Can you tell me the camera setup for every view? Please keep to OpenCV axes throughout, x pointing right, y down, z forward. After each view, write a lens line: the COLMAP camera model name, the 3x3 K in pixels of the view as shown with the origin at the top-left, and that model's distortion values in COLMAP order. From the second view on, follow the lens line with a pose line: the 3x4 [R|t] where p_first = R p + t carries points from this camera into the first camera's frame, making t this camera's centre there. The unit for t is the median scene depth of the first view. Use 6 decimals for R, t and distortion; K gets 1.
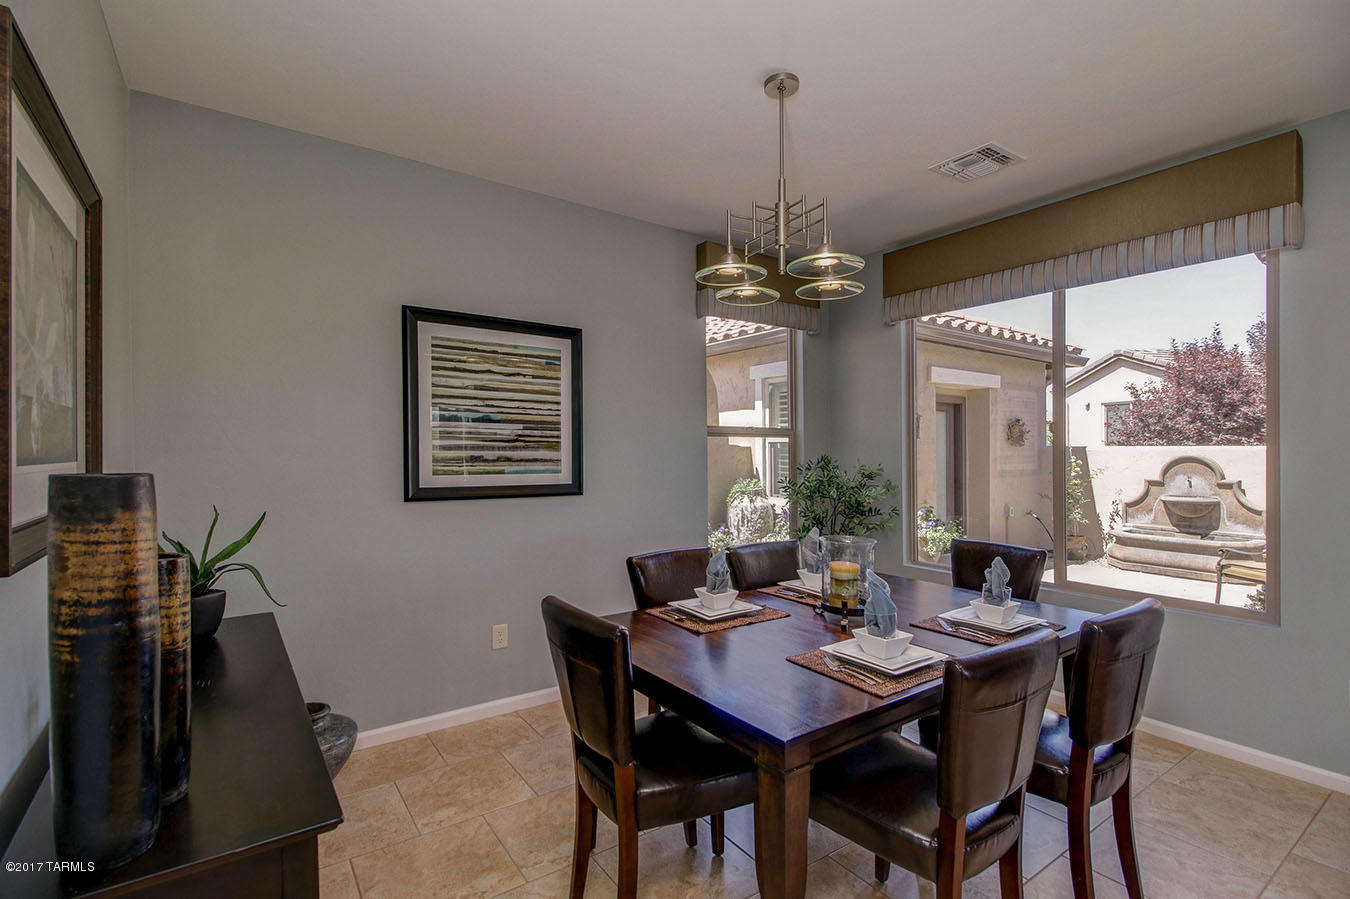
lens RADIAL K [[621.0, 0, 673.9], [0, 621.0, 455.4], [0, 0, 1]] dist [0.003999, -0.000110]
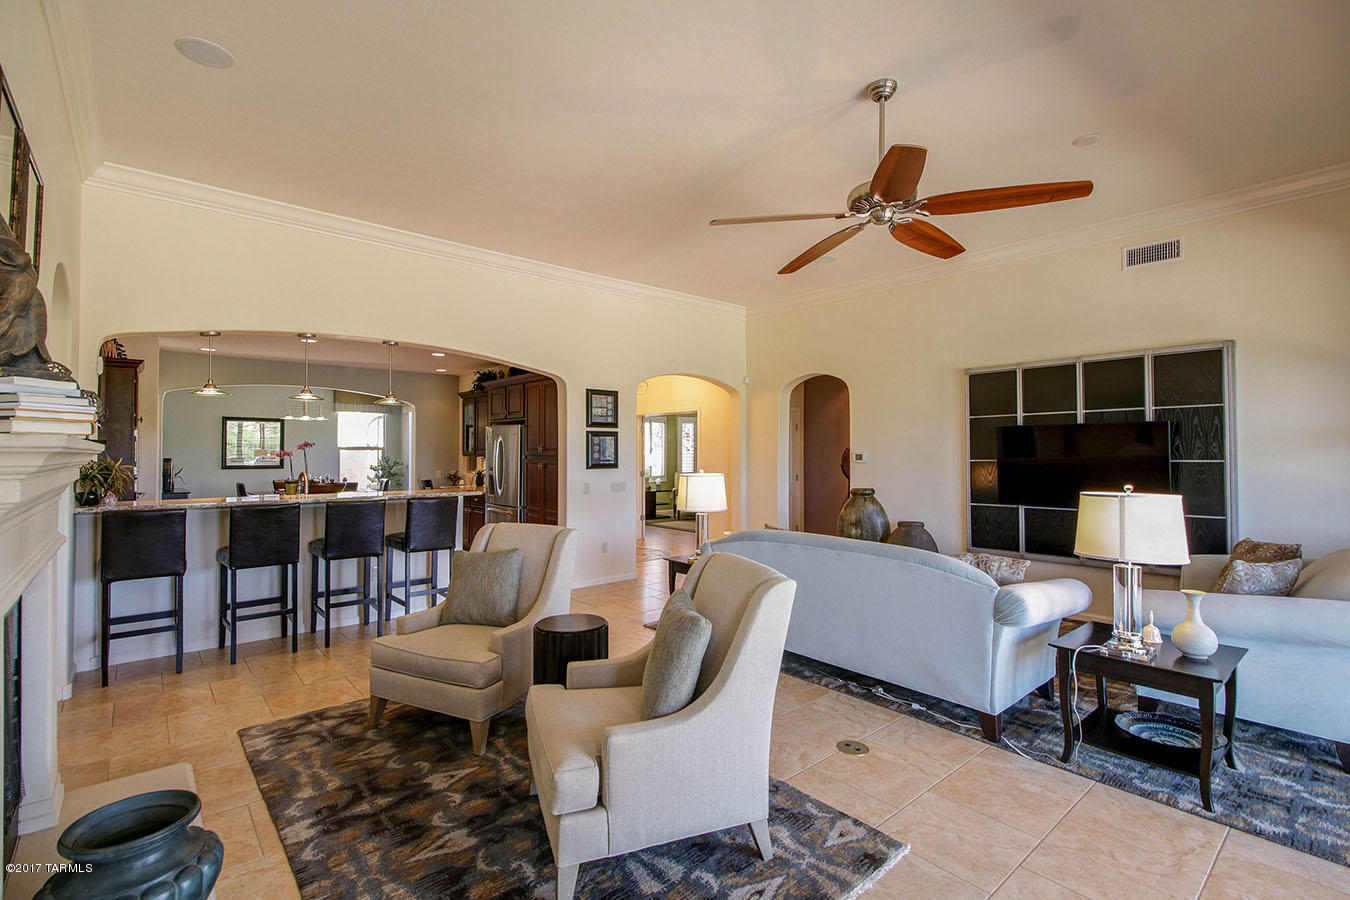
lens RADIAL K [[621.0, 0, 681.5], [0, 621.0, 444.9], [0, 0, 1]] dist [0.003999, -0.000110]
pose [[0.994413, -0.002502, 0.105530, 1.707160], [0.004369, 0.999838, -0.017462, 0.005074], [-0.105469, 0.017825, 0.994263, -2.682379]]
